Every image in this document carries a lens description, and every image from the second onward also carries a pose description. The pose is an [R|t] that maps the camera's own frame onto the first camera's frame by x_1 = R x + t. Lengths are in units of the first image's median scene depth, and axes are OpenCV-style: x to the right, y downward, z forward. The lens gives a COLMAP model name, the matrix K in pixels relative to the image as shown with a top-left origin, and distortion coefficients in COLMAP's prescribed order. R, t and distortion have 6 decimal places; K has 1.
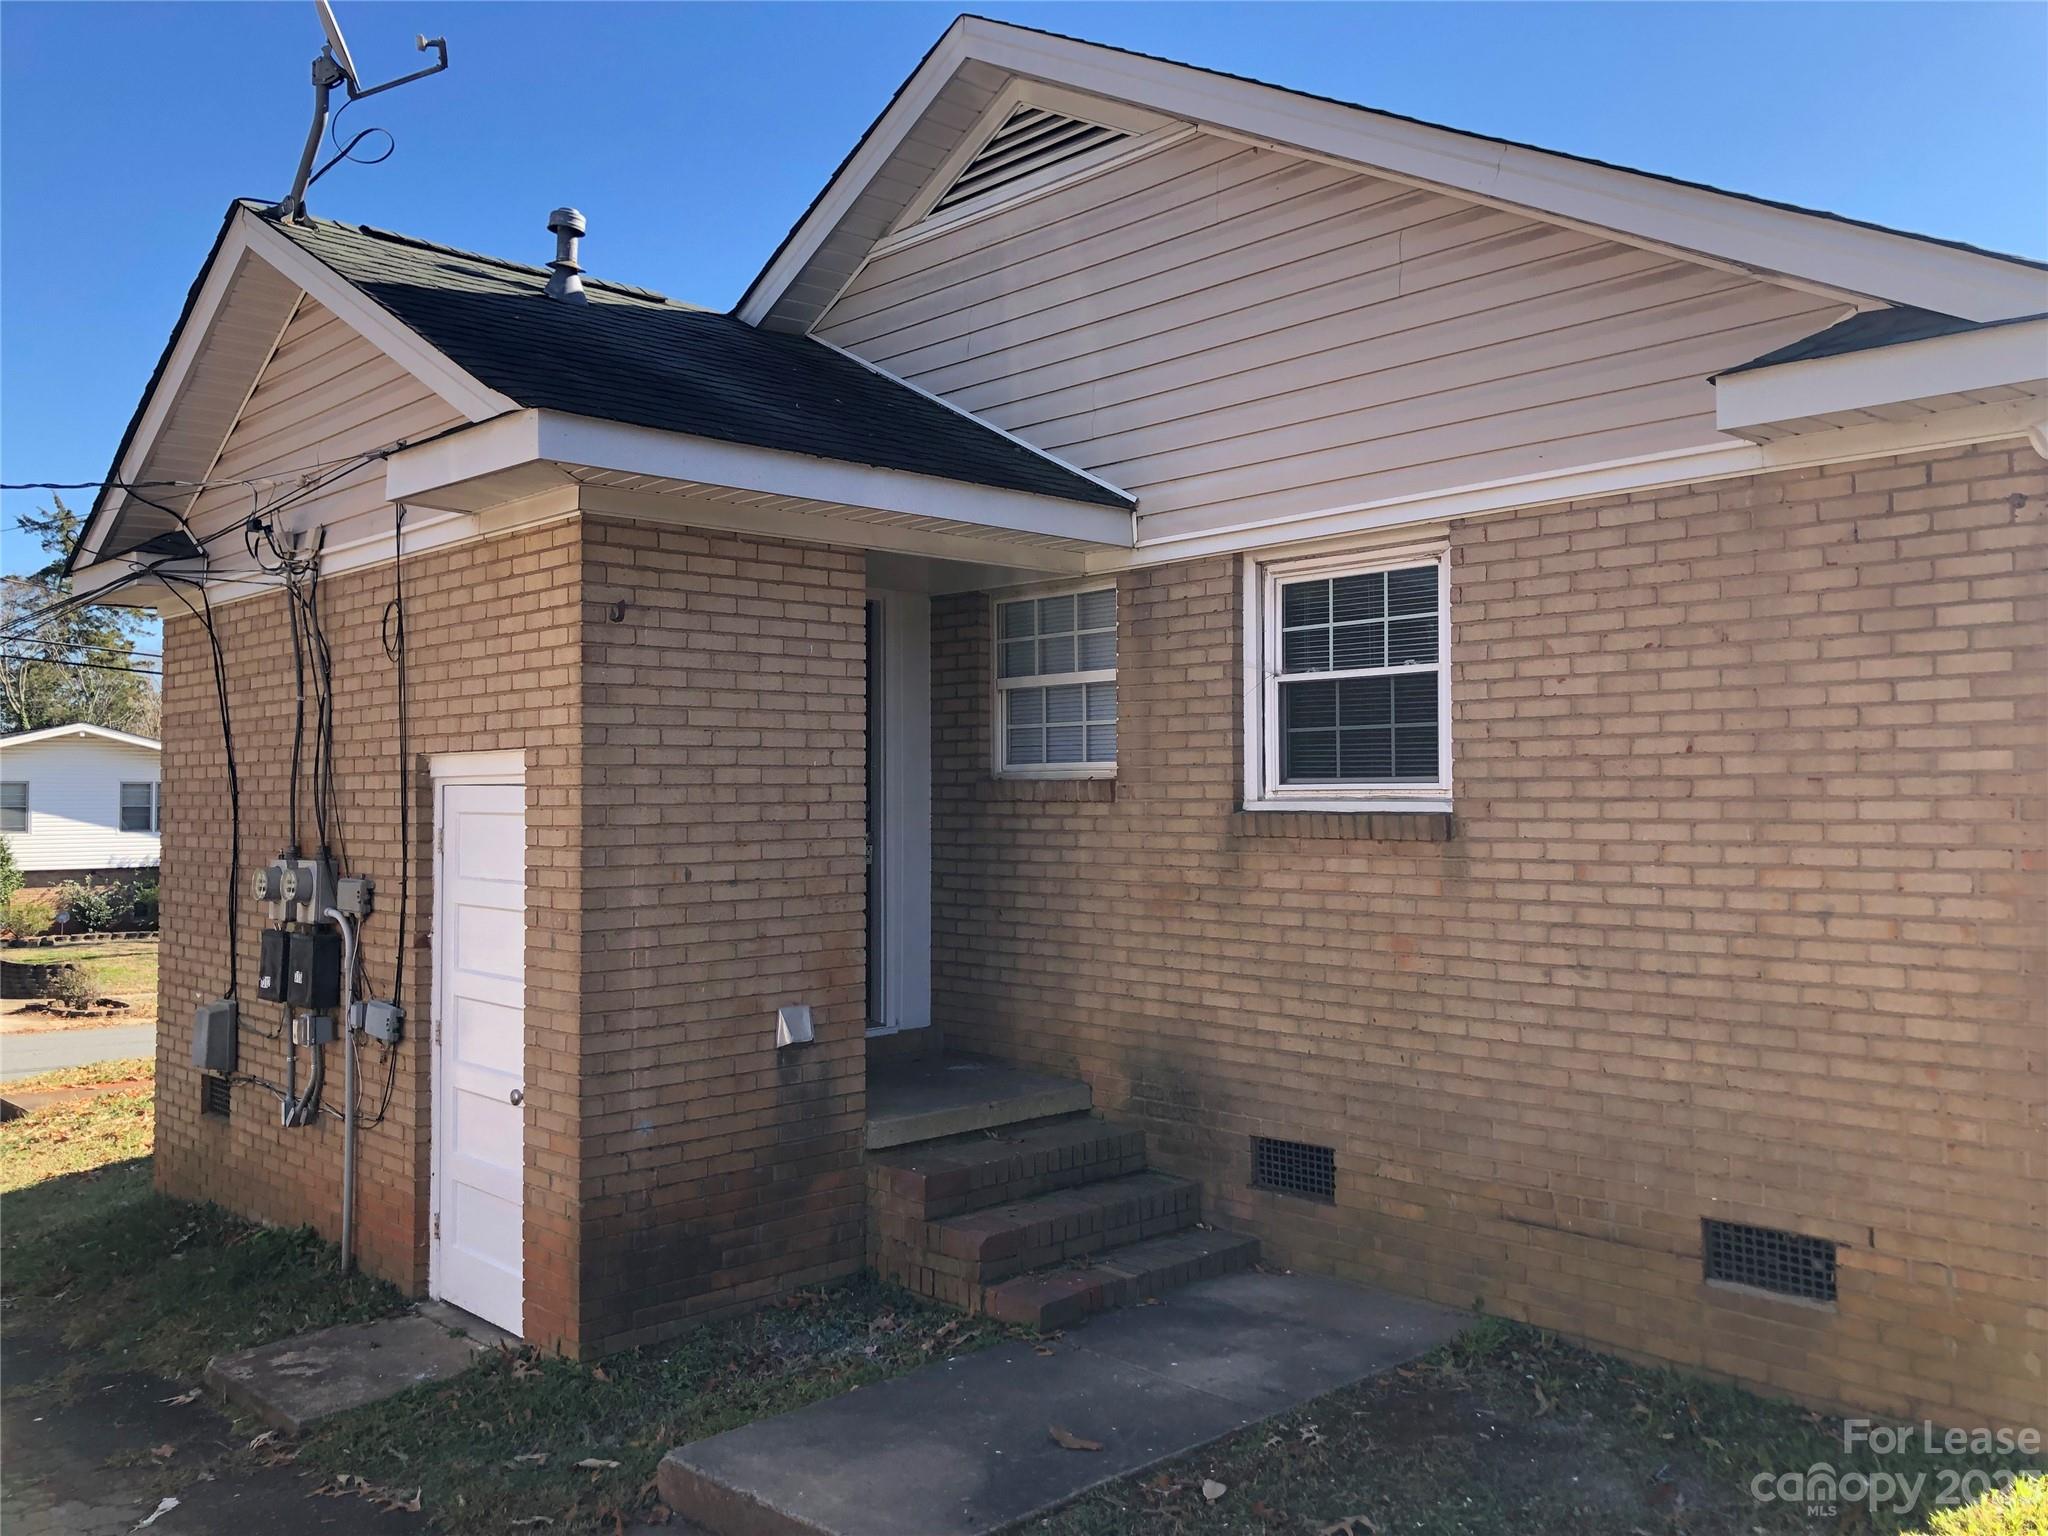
lens RADIAL K [[1665.1, 0, 1030.4], [0, 1665.1, 760.1], [0, 0, 1]] dist [0.012278, 0.007295]
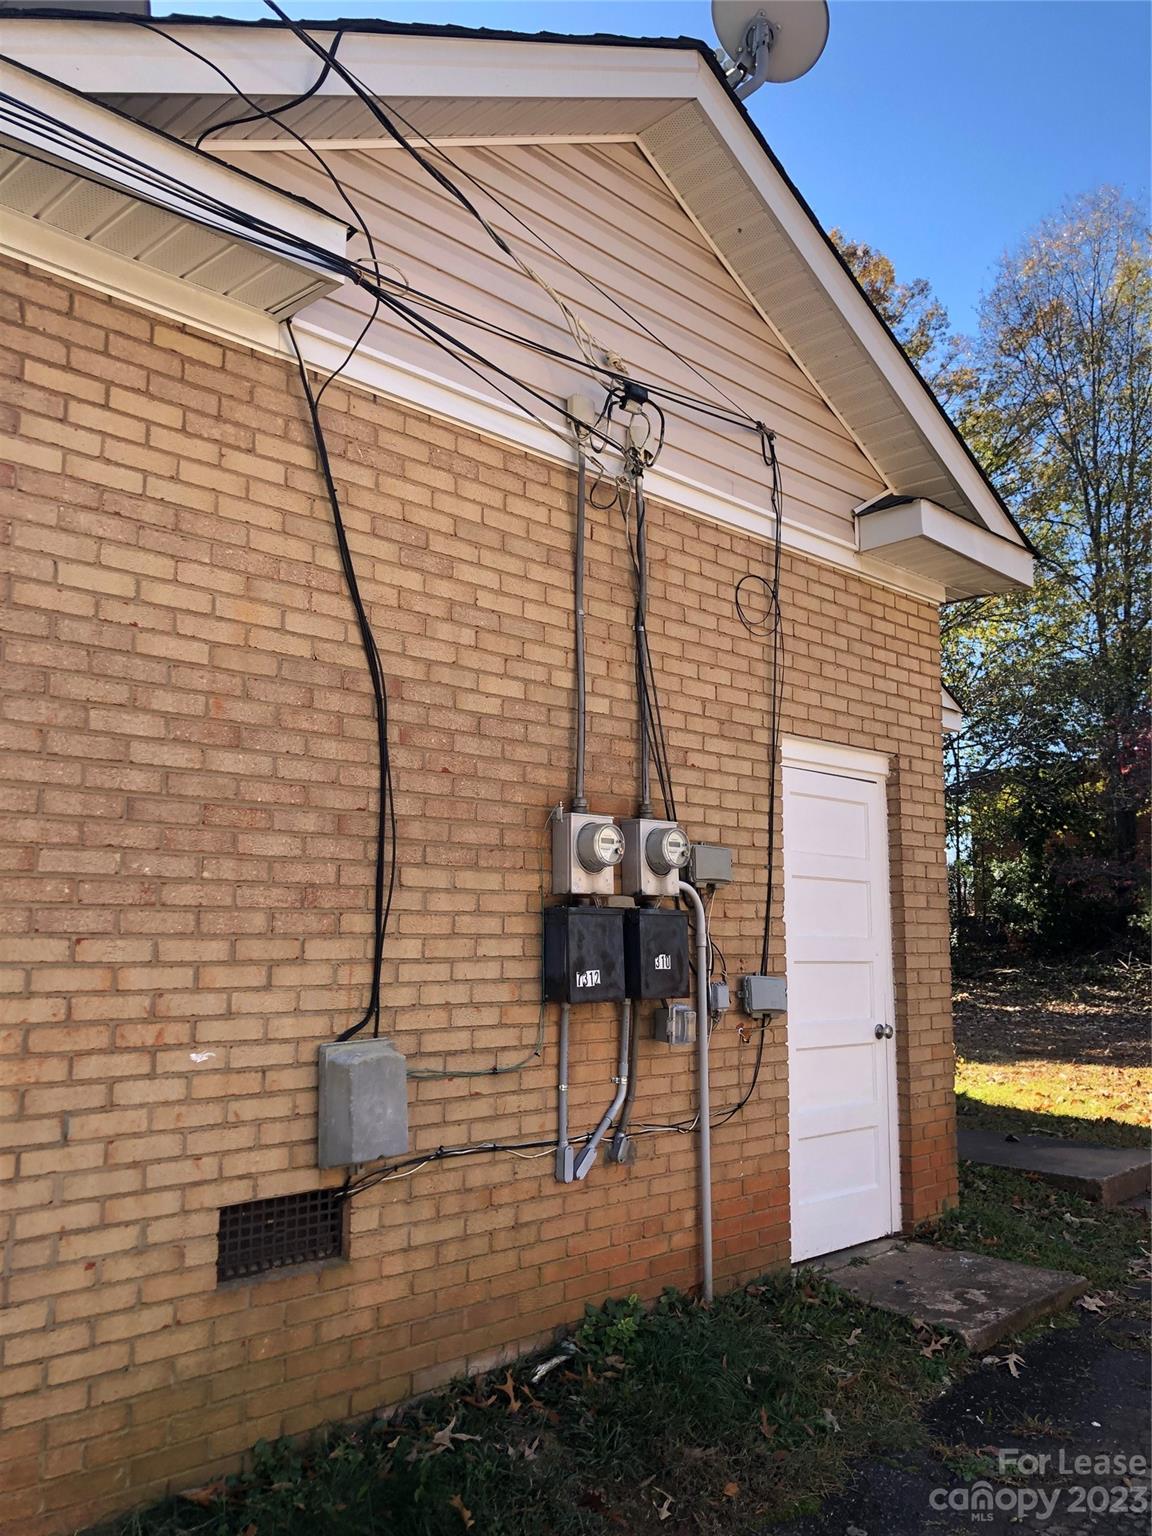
lens RADIAL K [[1248.8, 0, 581.4], [0, 1248.8, 774.6], [0, 0, 1]] dist [0.012278, 0.007295]
pose [[-0.030787, 0.140153, 0.989651, -1.254707], [-0.024650, 0.989713, -0.140928, 0.151537], [-0.999222, -0.028734, -0.027016, 1.267203]]
